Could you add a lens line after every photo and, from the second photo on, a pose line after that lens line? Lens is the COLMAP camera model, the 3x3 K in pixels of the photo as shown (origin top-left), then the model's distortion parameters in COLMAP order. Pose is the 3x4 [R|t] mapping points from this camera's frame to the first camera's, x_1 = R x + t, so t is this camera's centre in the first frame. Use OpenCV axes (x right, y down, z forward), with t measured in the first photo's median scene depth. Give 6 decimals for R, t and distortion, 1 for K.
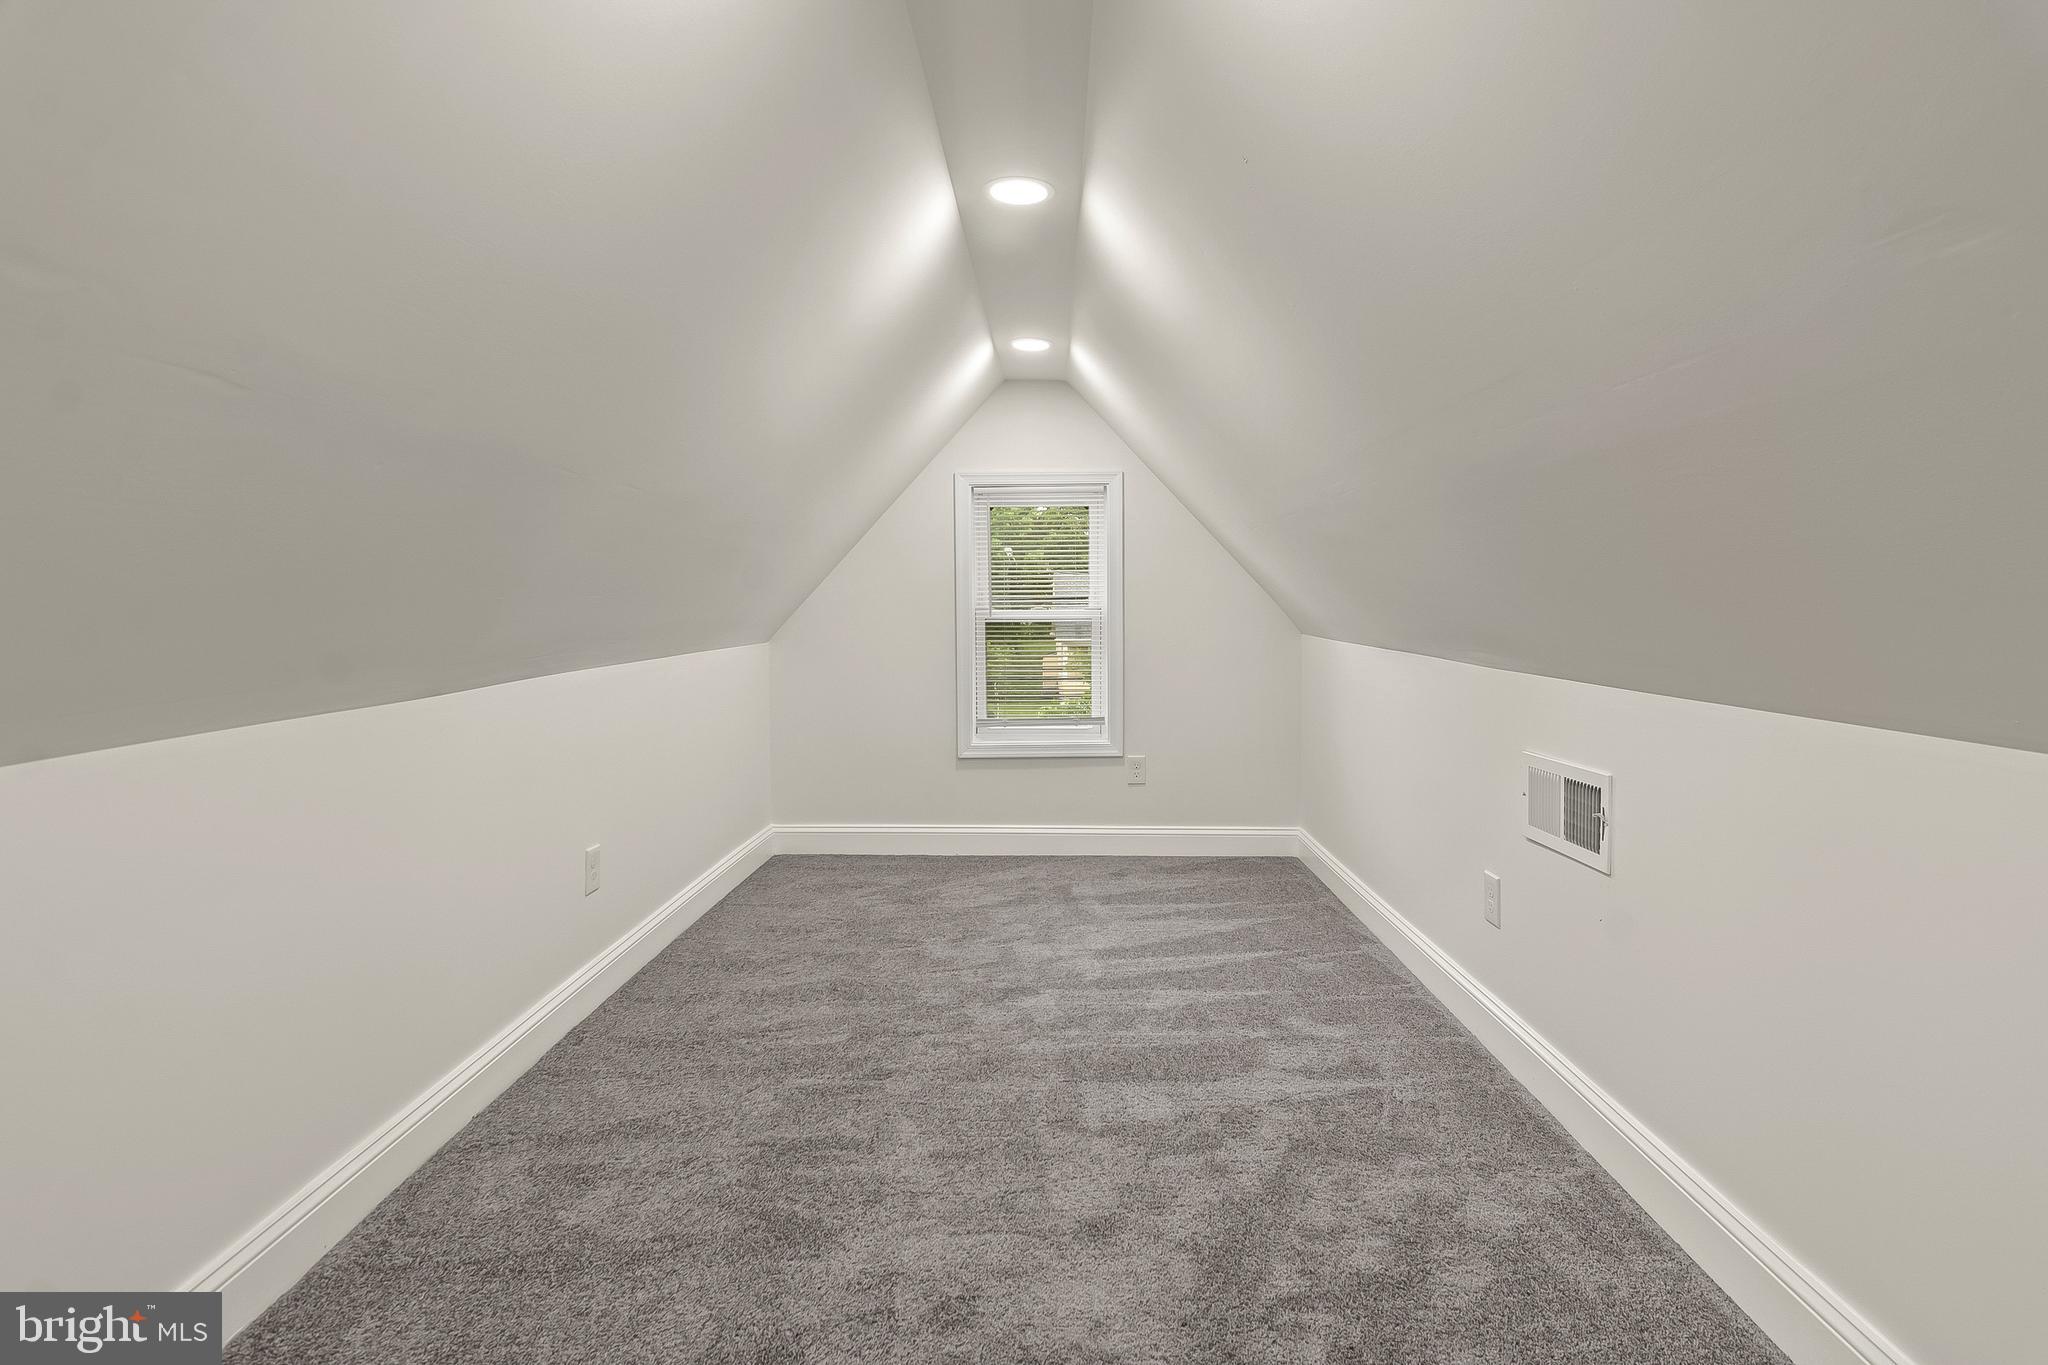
lens RADIAL K [[1019.9, 0, 1012.8], [0, 1019.9, 634.5], [0, 0, 1]] dist [-0.013275, -0.001849]
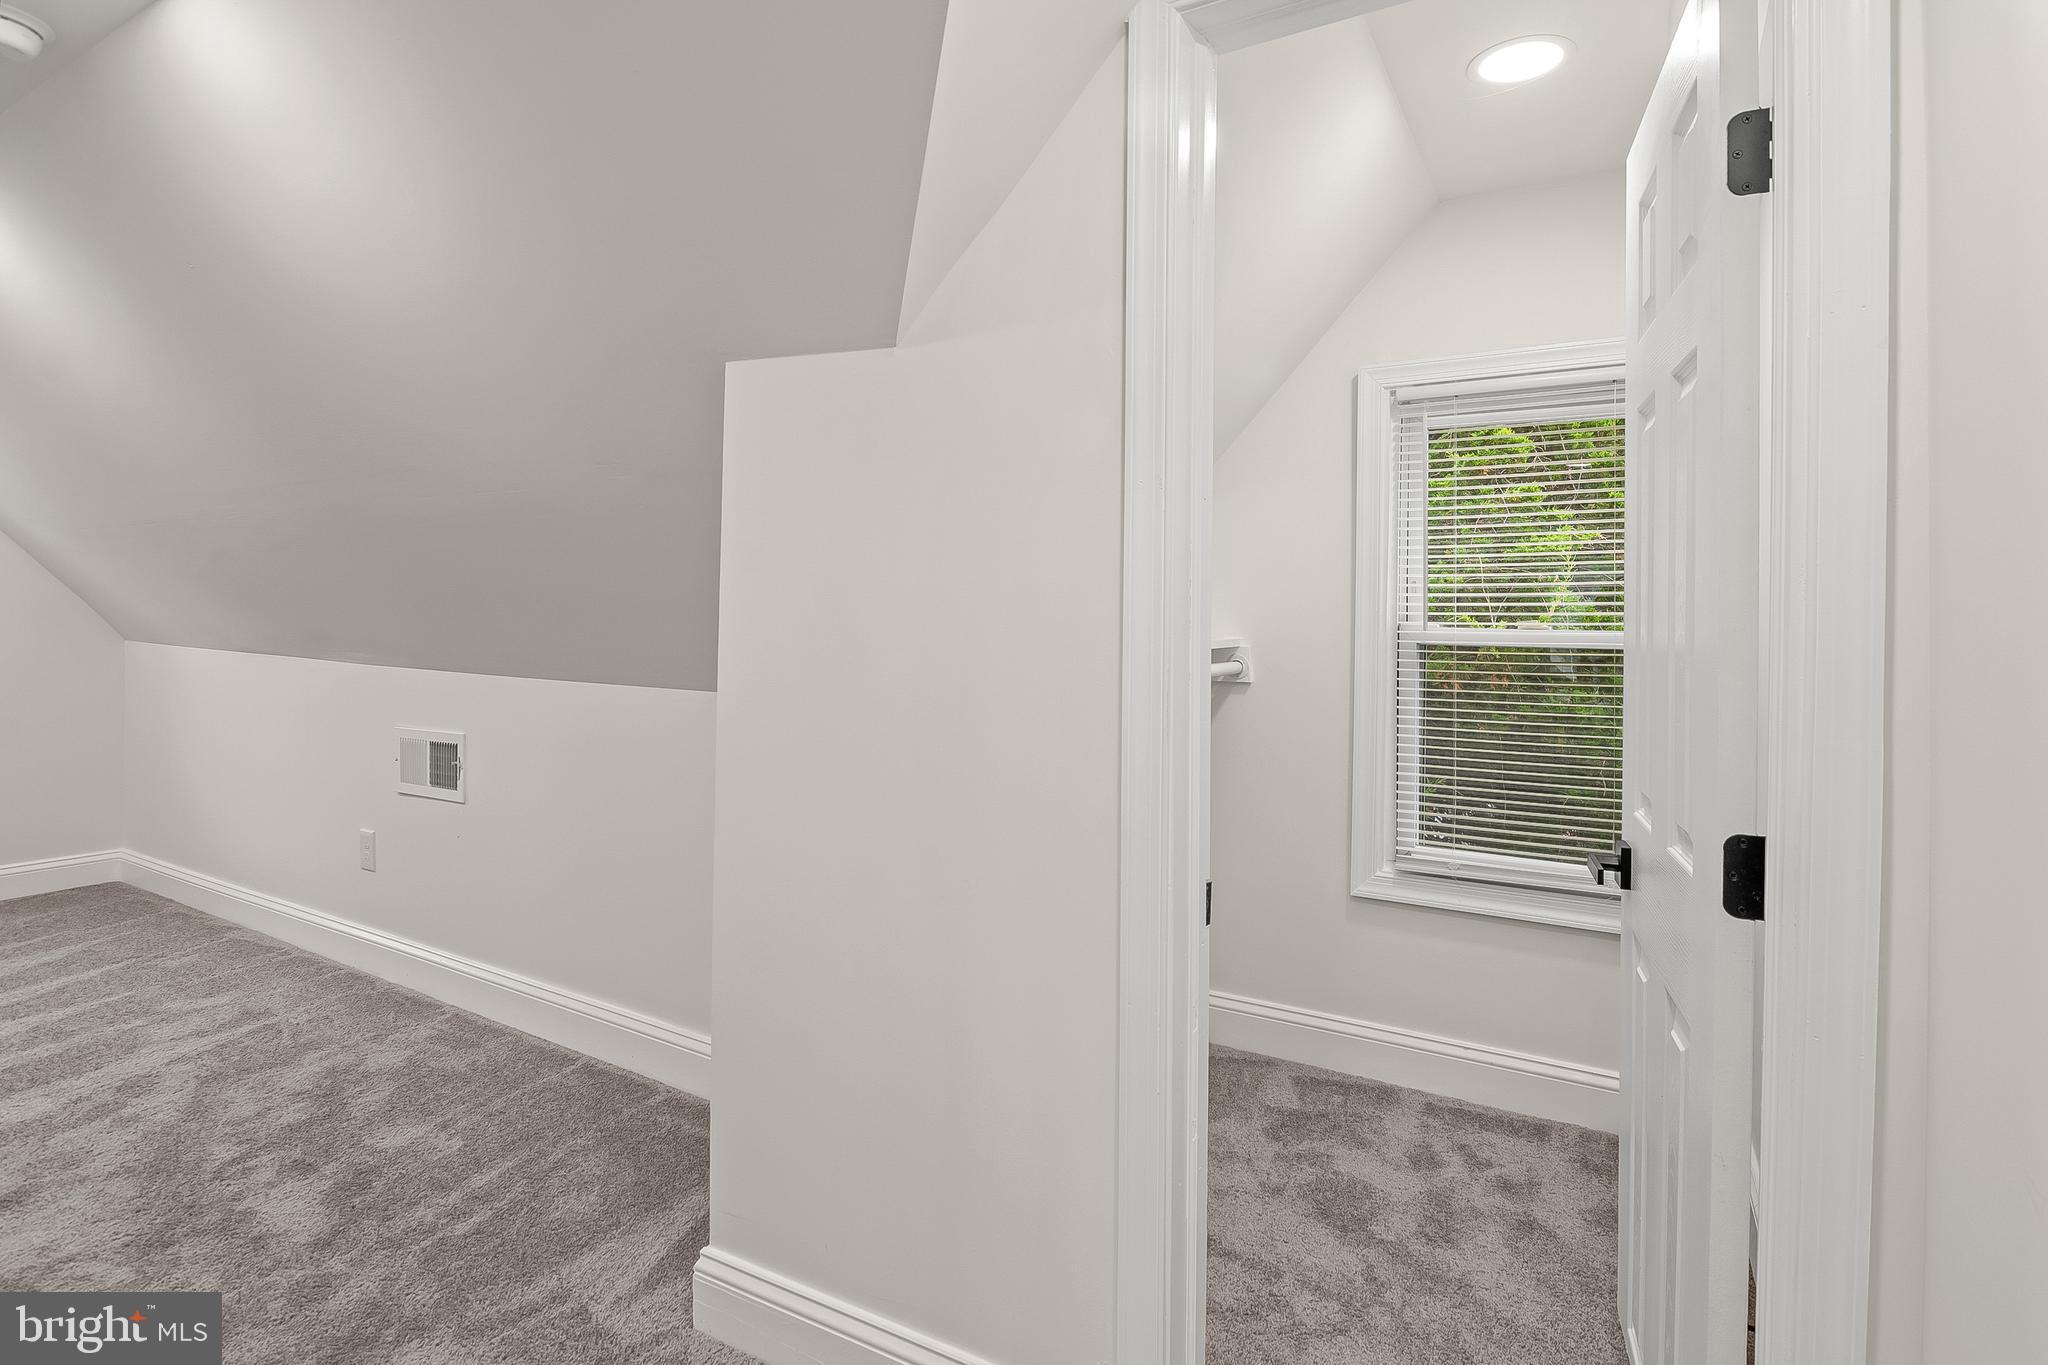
lens RADIAL K [[1019.9, 0, 1034.2], [0, 1019.9, 624.2], [0, 0, 1]] dist [-0.013275, -0.001849]
pose [[0.481869, 0.001658, 0.876242, -0.259212], [0.011309, 0.999903, -0.008112, 0.002767], [-0.876170, 0.013819, 0.481804, -0.370853]]
